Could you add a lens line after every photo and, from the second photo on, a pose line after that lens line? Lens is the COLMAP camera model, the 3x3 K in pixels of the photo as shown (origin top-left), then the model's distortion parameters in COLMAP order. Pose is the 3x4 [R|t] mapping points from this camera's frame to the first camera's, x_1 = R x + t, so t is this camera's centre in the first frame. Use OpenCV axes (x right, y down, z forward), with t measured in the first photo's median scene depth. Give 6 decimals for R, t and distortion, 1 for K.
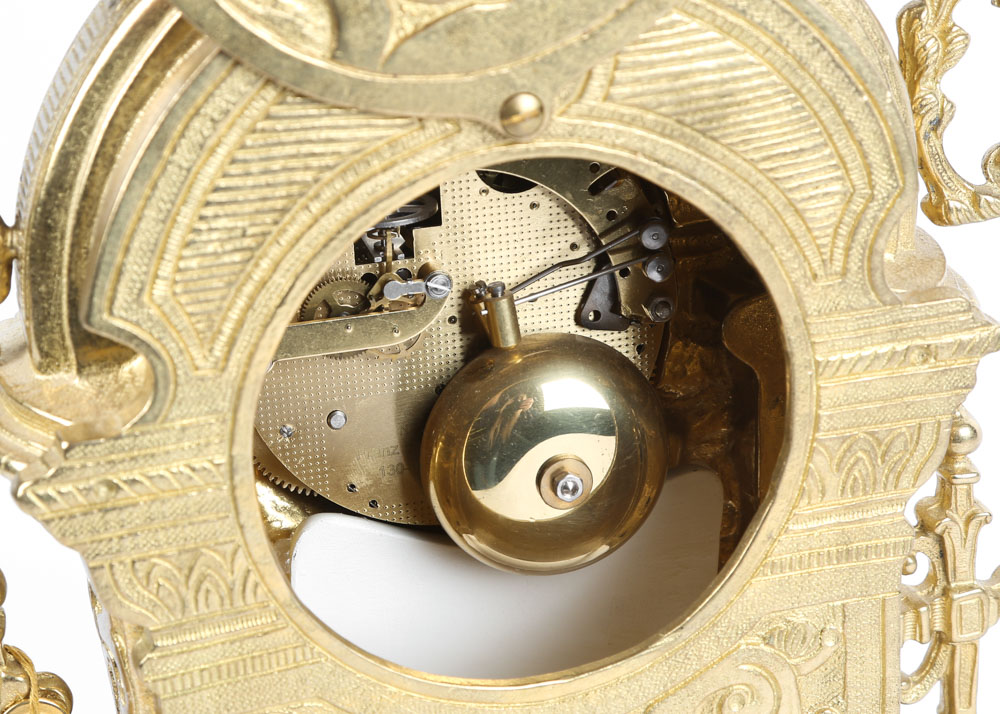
lens RADIAL K [[1951.9, 0, 500.0], [0, 1951.9, 357.0], [0, 0, 1]] dist [-0.027069, 1.360276]
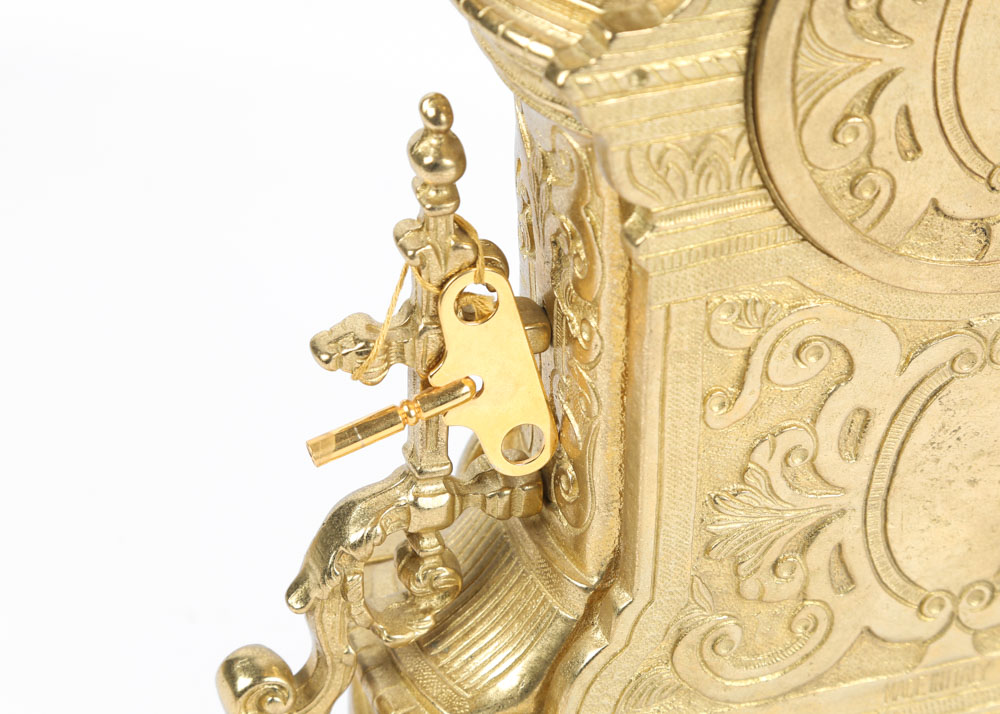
lens RADIAL K [[3124.3, 0, 500.0], [0, 3124.3, 357.0], [0, 0, 1]] dist [0.458069, -0.266269]
pose [[0.991000, 0.015600, 0.132950, -0.466378], [-0.045621, 0.973087, 0.225875, -0.150404], [-0.125848, -0.229907, 0.965041, -0.580562]]
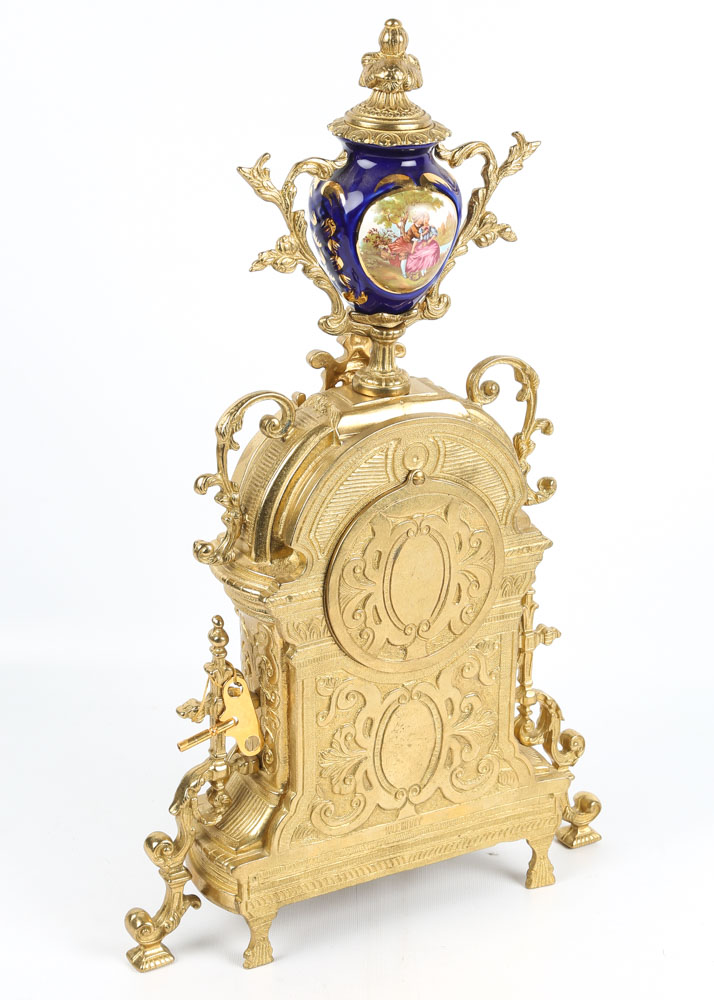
lens RADIAL K [[1951.9, 0, 357.0], [0, 1951.9, 500.0], [0, 0, 1]] dist [-0.027069, 1.360276]
pose [[0.961670, -0.013206, 0.273891, -0.900563], [0.020703, 0.999485, -0.024501, -0.010007], [-0.273426, 0.029233, 0.961449, -1.920050]]
